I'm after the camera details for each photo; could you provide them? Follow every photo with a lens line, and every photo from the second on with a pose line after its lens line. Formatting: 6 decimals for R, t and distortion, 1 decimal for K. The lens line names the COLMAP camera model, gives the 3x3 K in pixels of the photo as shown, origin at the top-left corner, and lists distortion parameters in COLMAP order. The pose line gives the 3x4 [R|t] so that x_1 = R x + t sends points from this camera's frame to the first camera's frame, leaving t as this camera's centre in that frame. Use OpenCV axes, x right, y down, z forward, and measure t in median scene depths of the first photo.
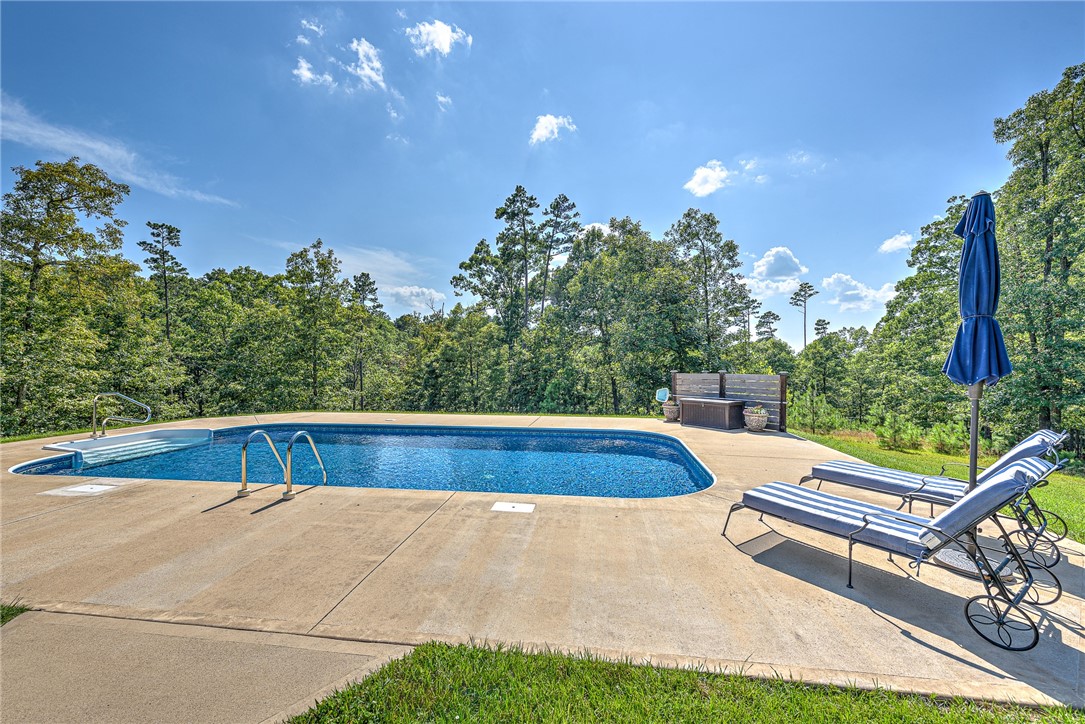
lens RADIAL K [[418.7, 0, 547.1], [0, 418.7, 364.1], [0, 0, 1]] dist [0.022427, -0.008371]
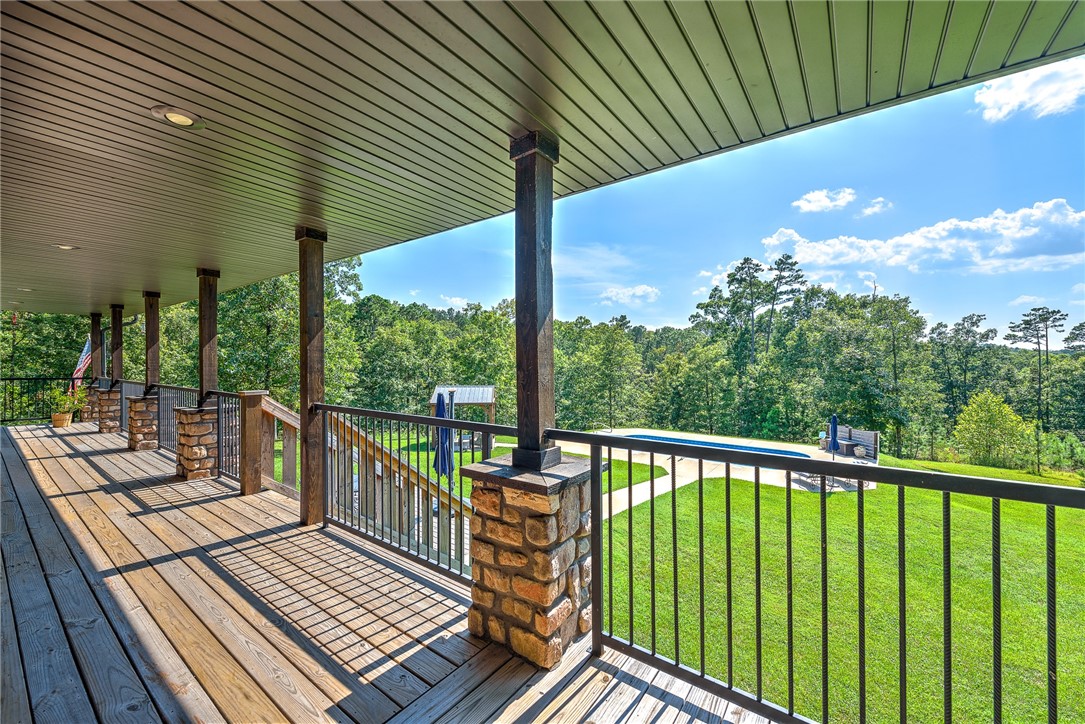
lens RADIAL K [[418.7, 0, 547.1], [0, 418.7, 364.1], [0, 0, 1]] dist [0.022427, -0.008371]
pose [[0.867527, -0.001276, -0.497388, 0.039931], [0.003629, 0.999986, 0.003765, -0.078196], [0.497376, -0.005071, 0.867520, -0.390638]]
